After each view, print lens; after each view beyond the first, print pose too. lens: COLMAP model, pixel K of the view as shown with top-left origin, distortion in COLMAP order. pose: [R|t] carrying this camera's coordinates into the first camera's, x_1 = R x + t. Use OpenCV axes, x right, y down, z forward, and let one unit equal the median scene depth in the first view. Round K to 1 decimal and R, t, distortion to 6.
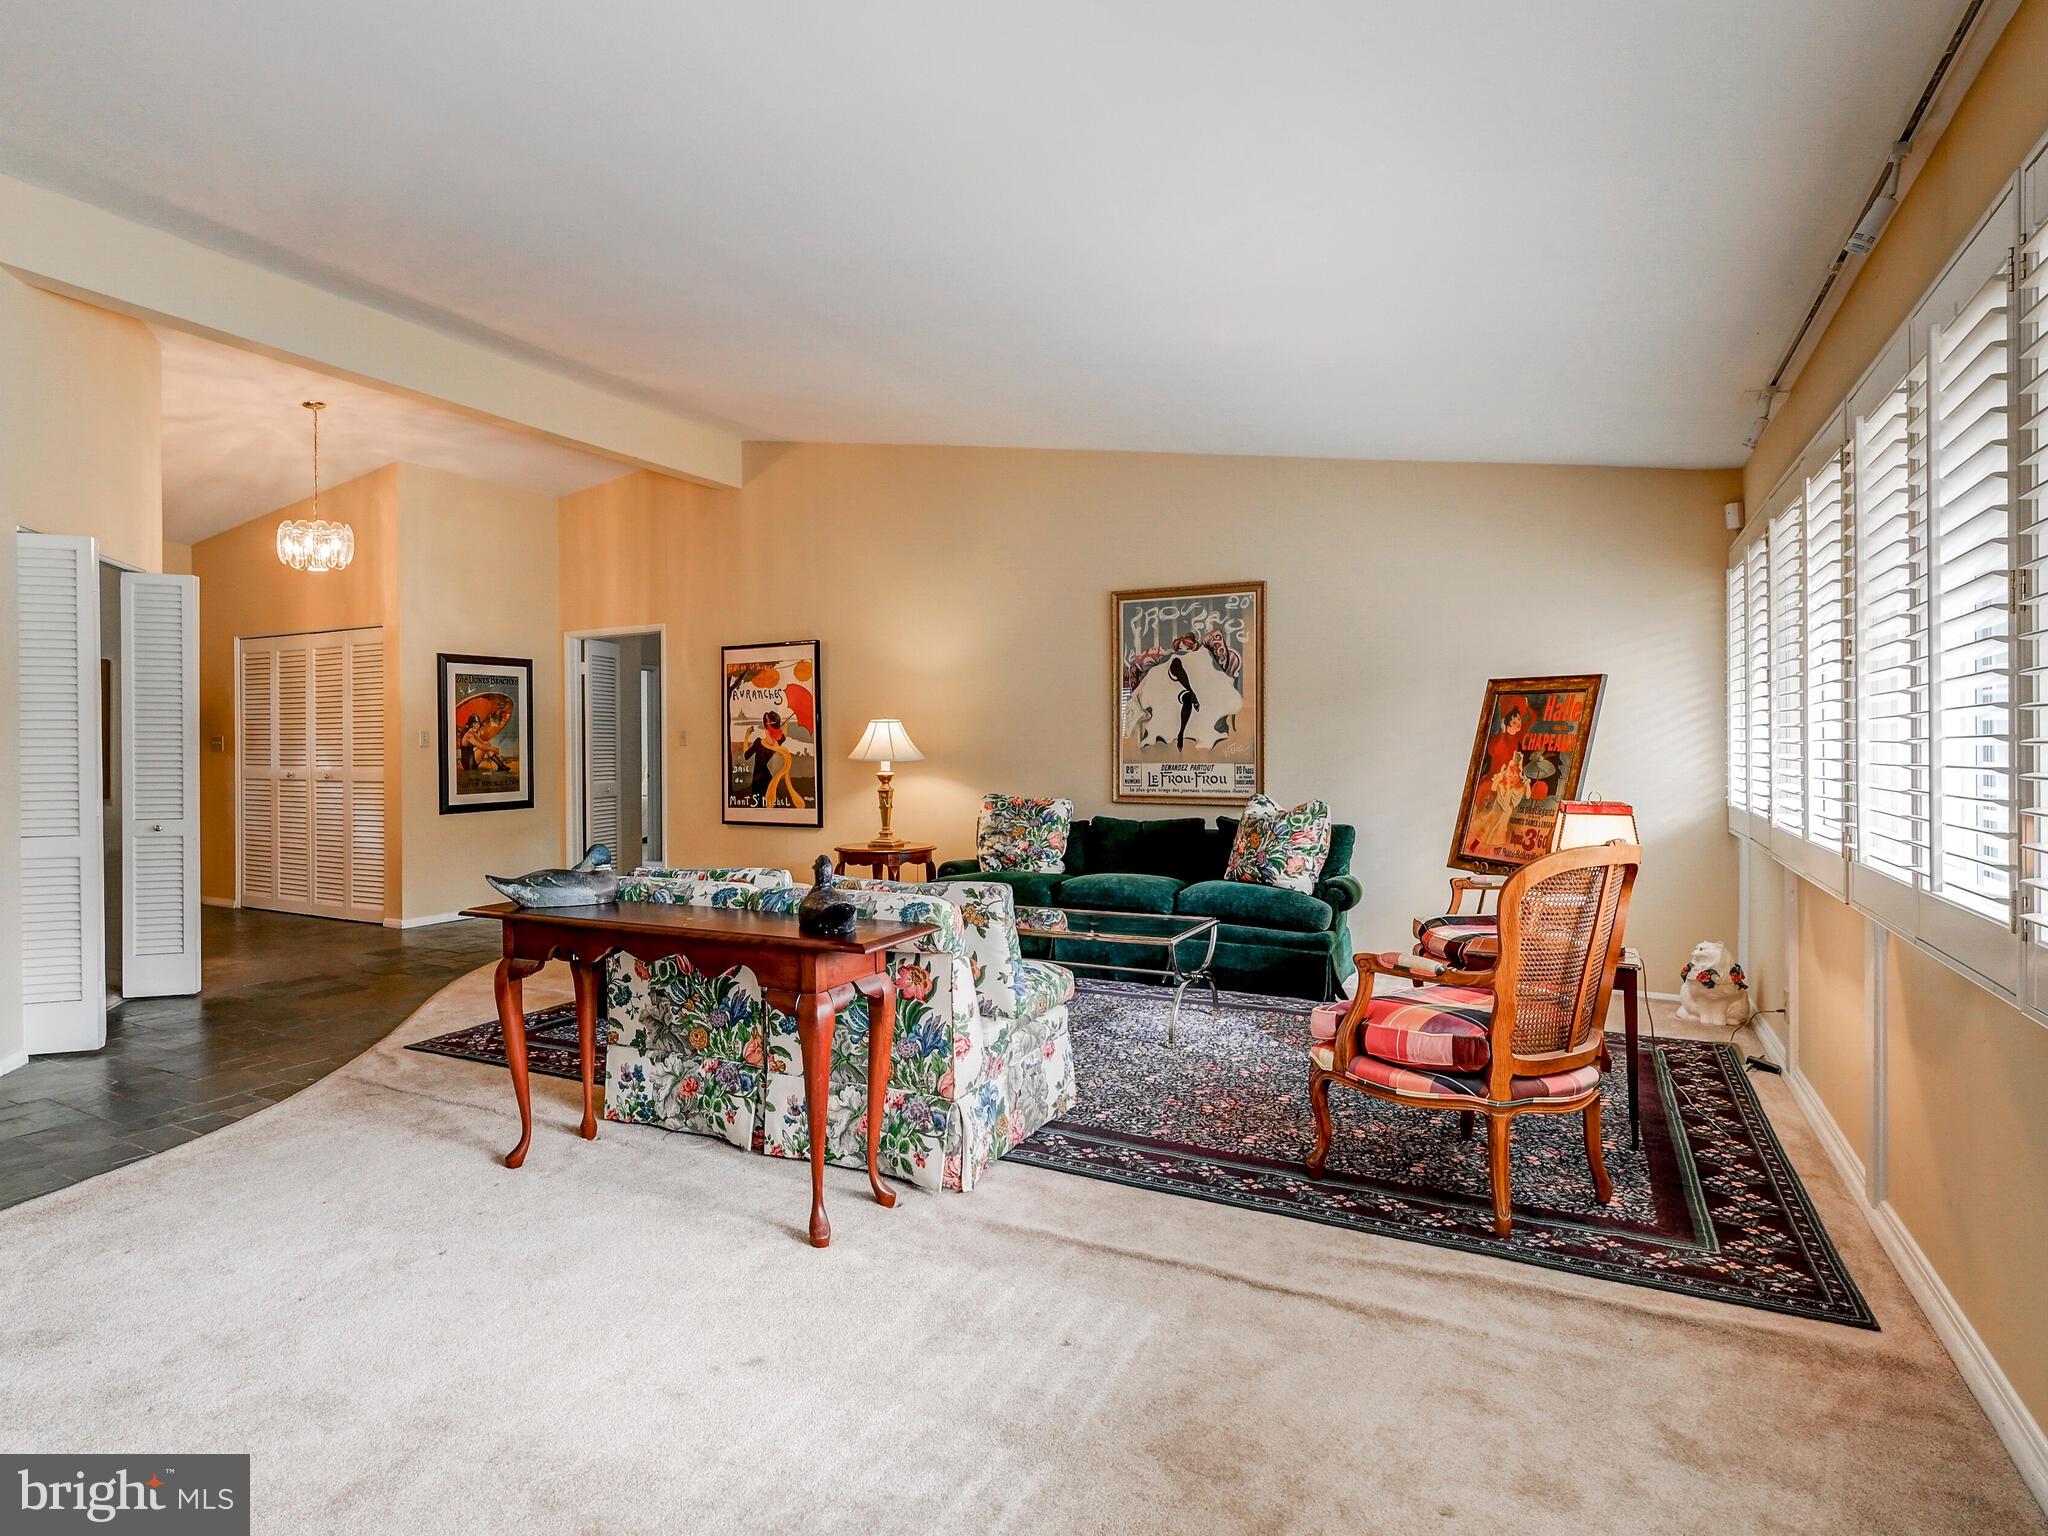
lens RADIAL K [[1132.7, 0, 931.4], [0, 1132.7, 757.2], [0, 0, 1]] dist [-0.002082, -0.000061]
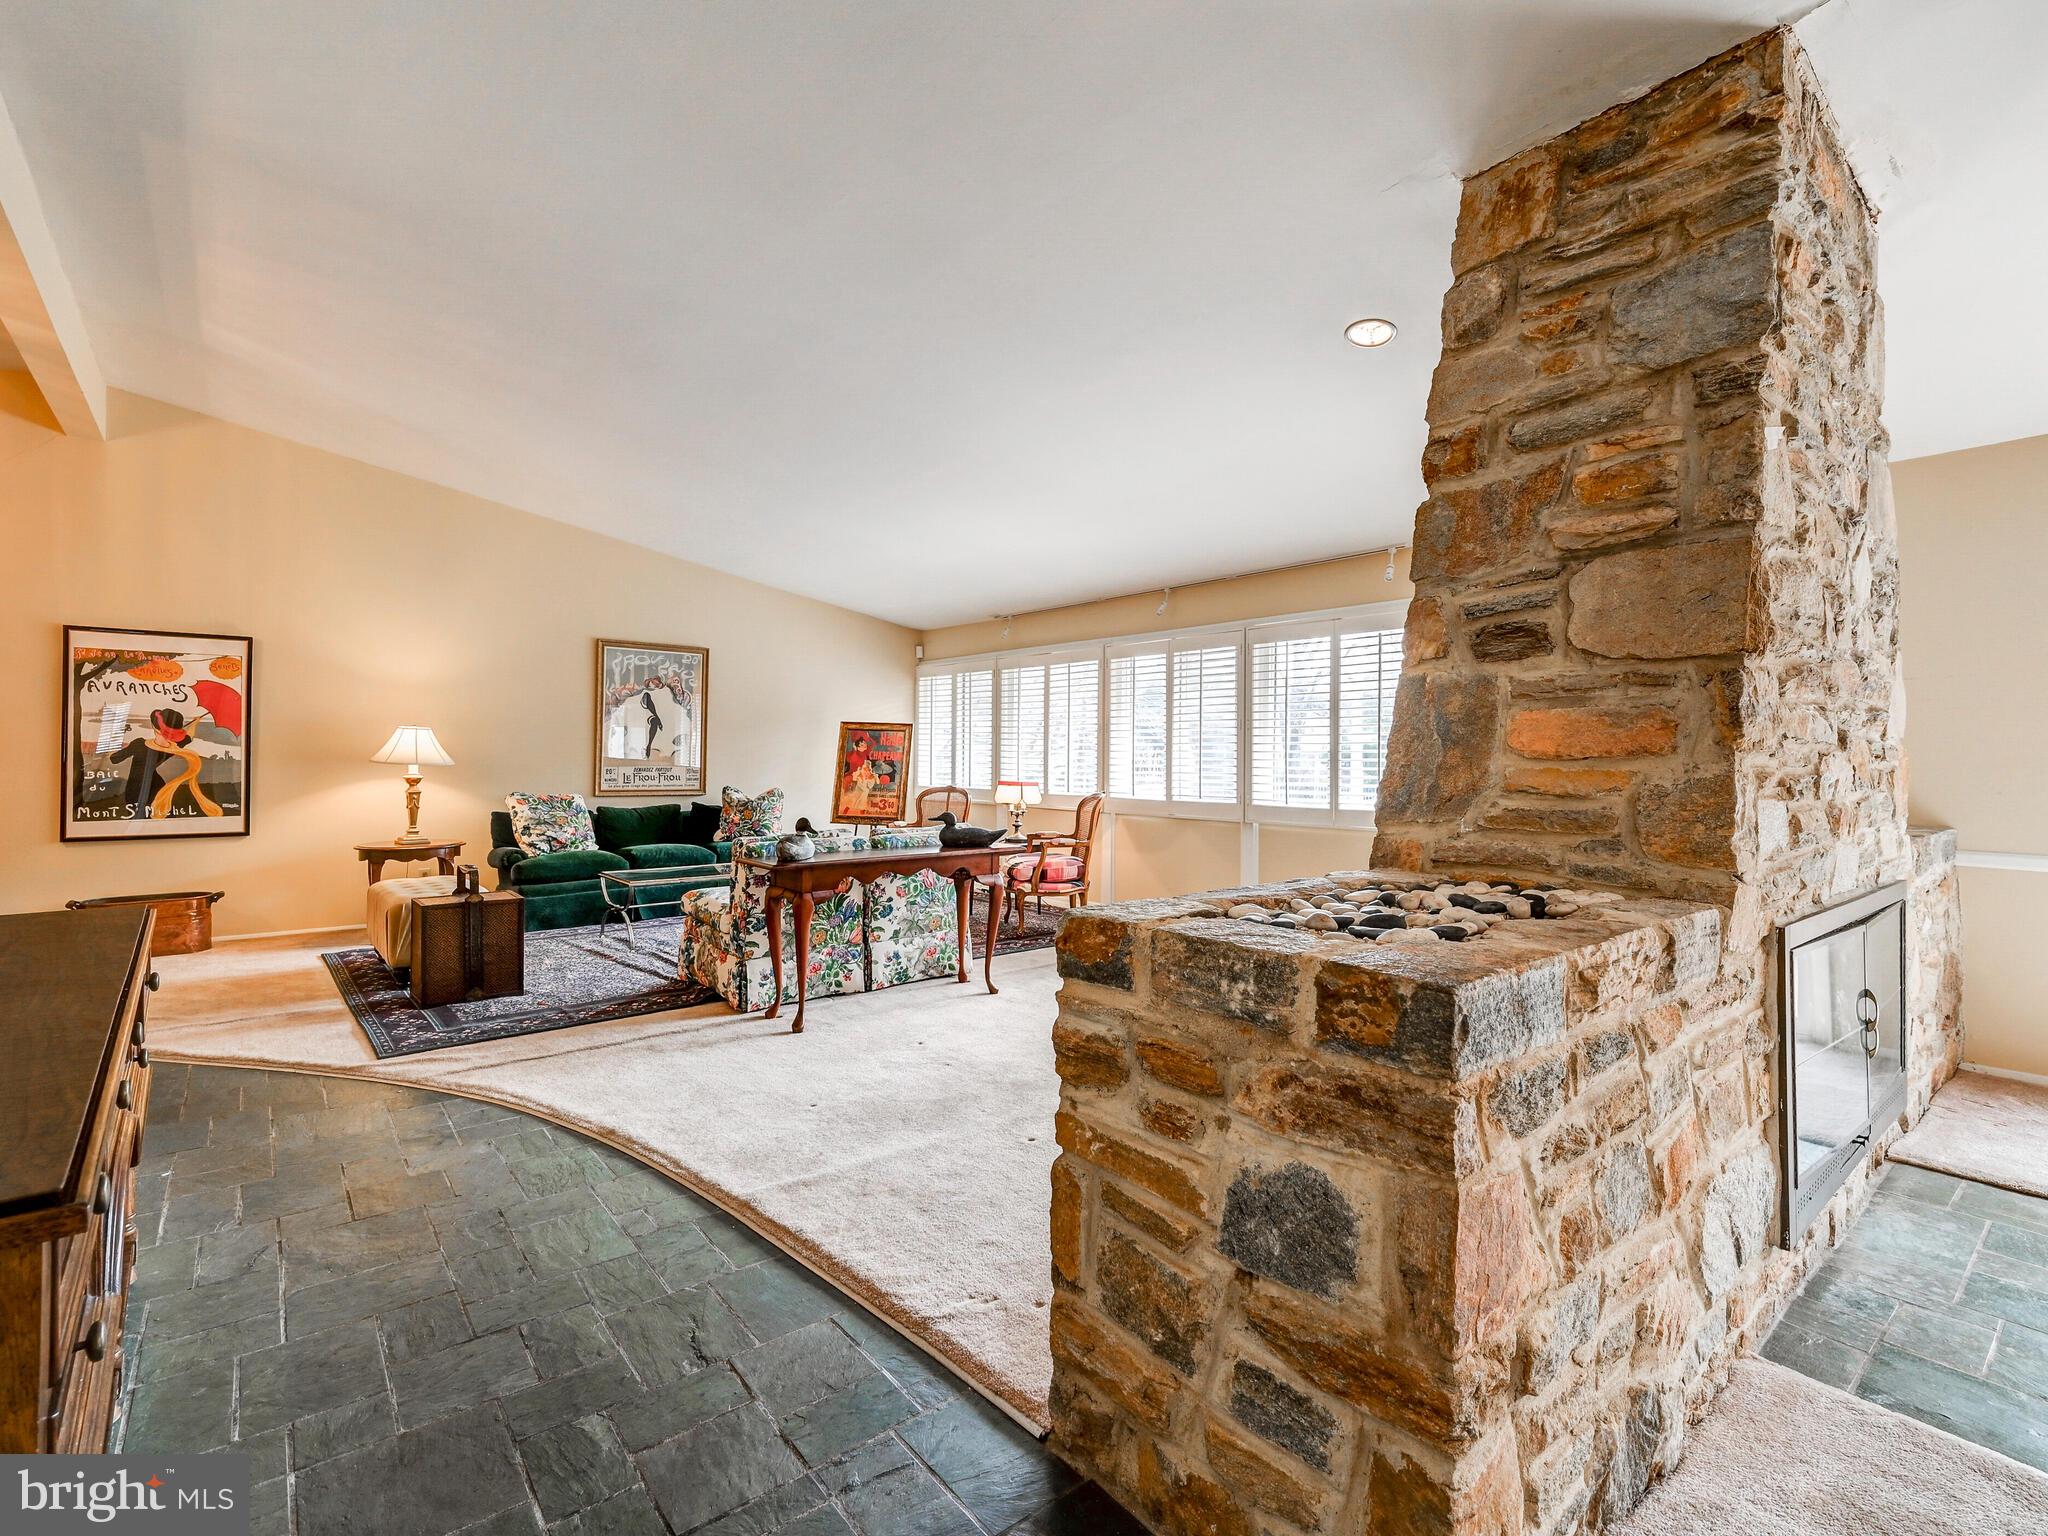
lens RADIAL K [[955.5, 0, 1022.0], [0, 955.5, 754.6], [0, 0, 1]] dist [0.001645, 0.000324]
pose [[0.352581, 0.011611, 0.935709, -0.748529], [-0.002514, 0.999931, -0.011461, 0.002704], [-0.935778, 0.001689, 0.352586, 0.139037]]
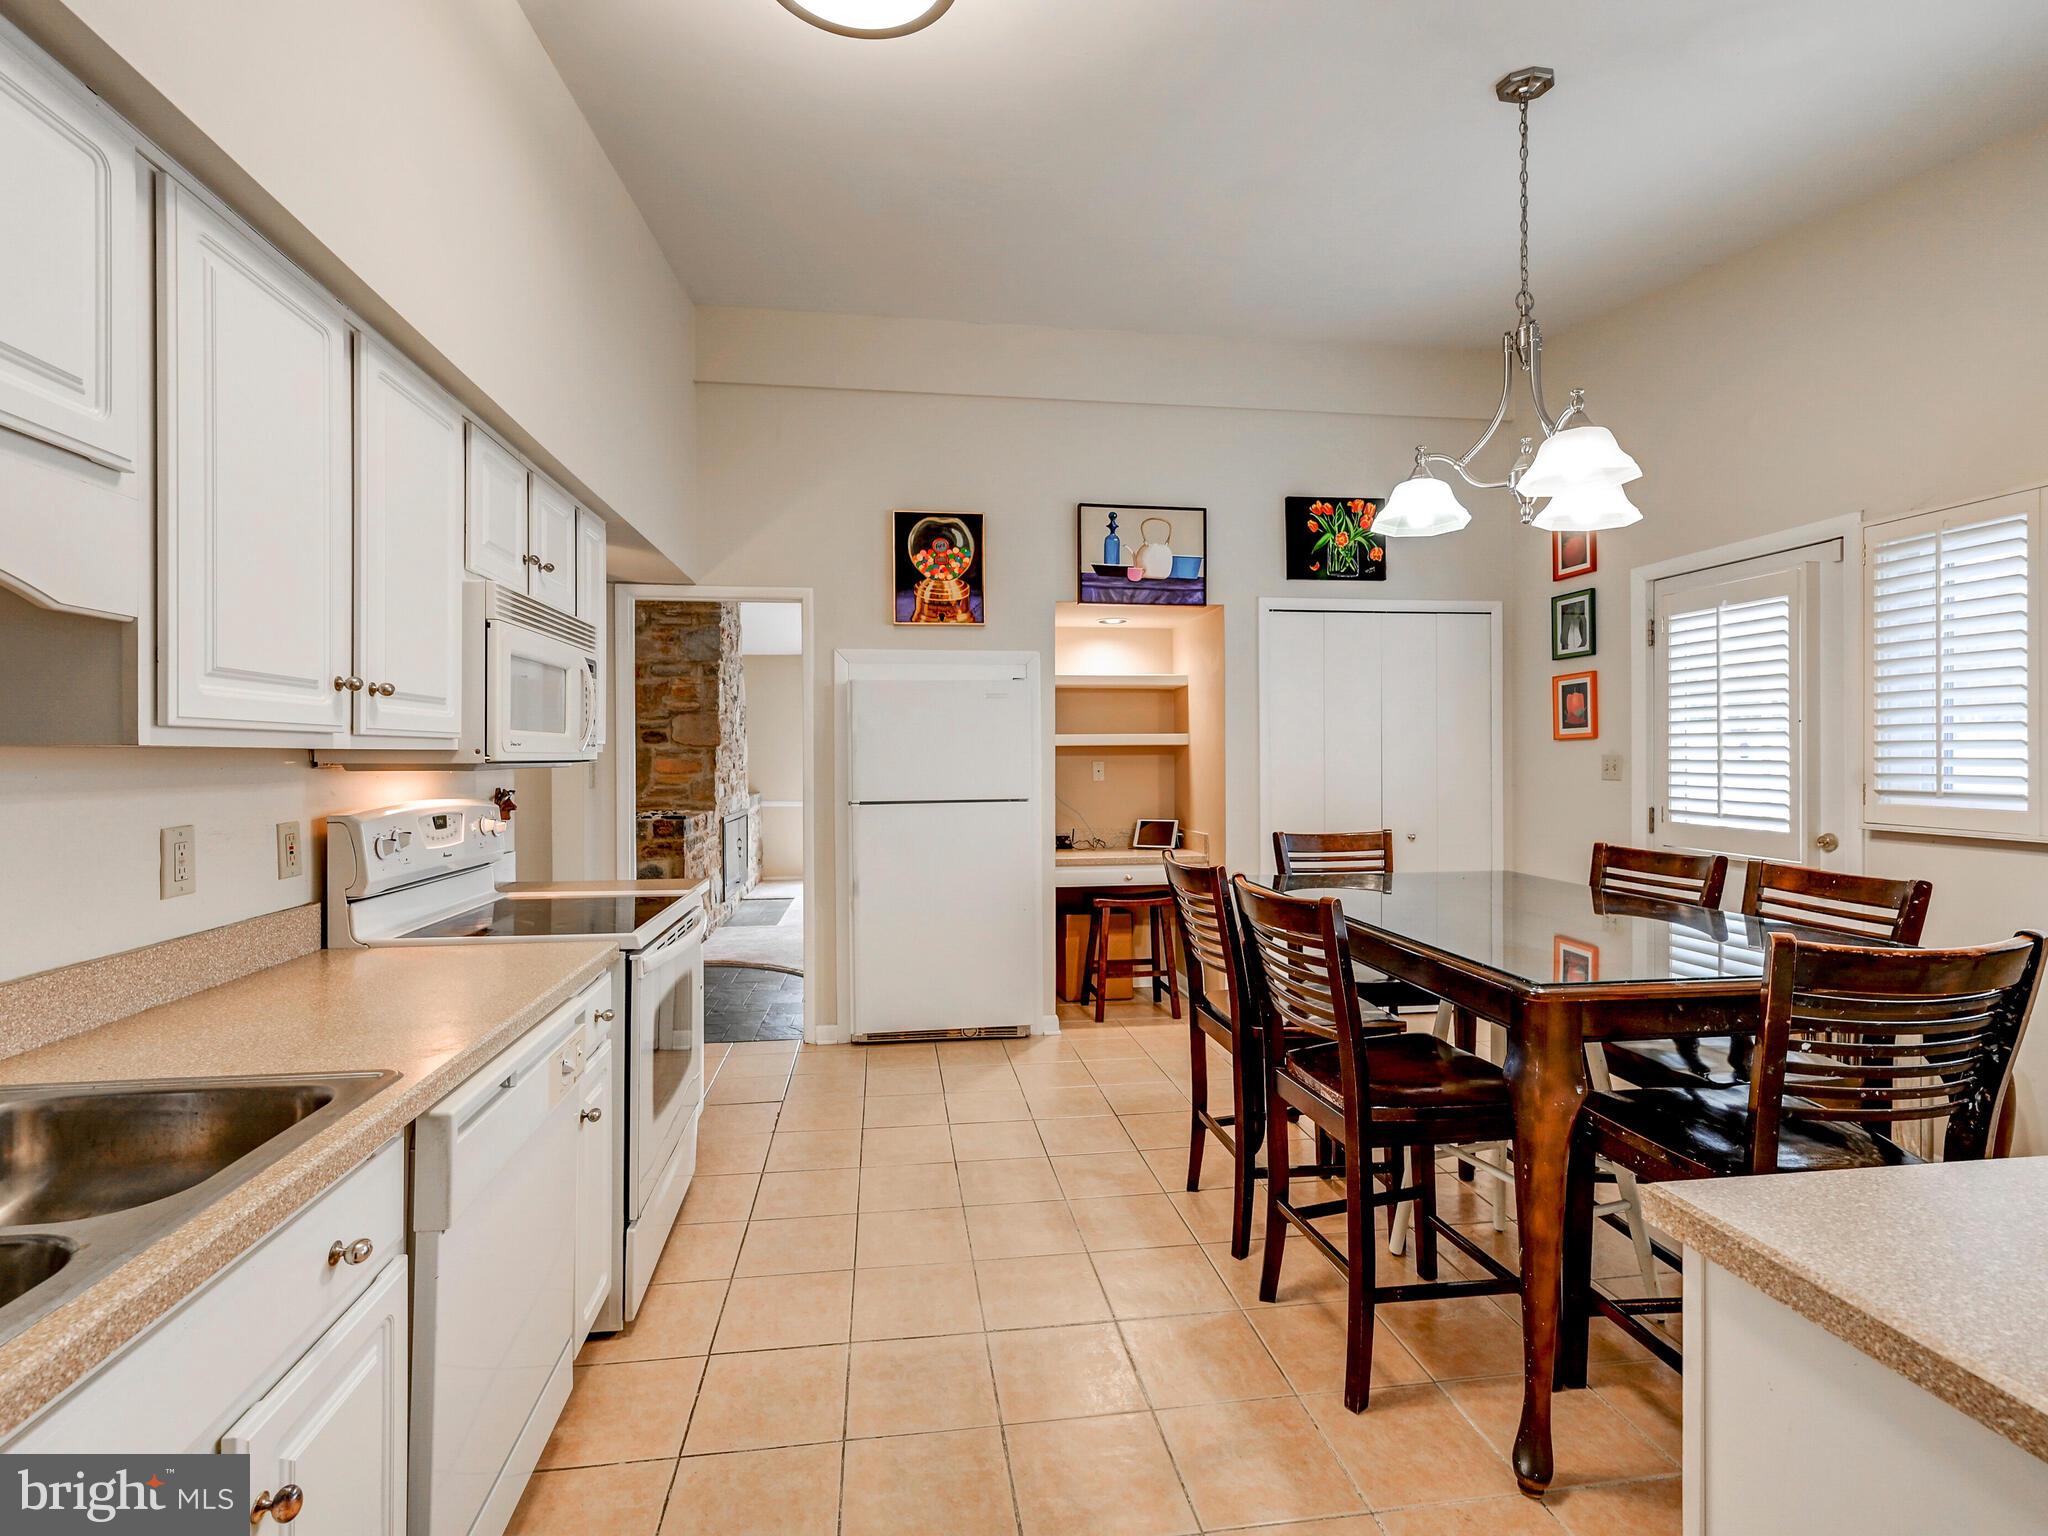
lens RADIAL K [[955.5, 0, 1022.0], [0, 955.5, 754.6], [0, 0, 1]] dist [0.001645, 0.000324]
pose [[-0.617966, 0.008226, 0.786162, -1.514361], [0.009246, 0.999952, -0.003195, -0.015082], [-0.786150, 0.005294, -0.618013, 0.452035]]
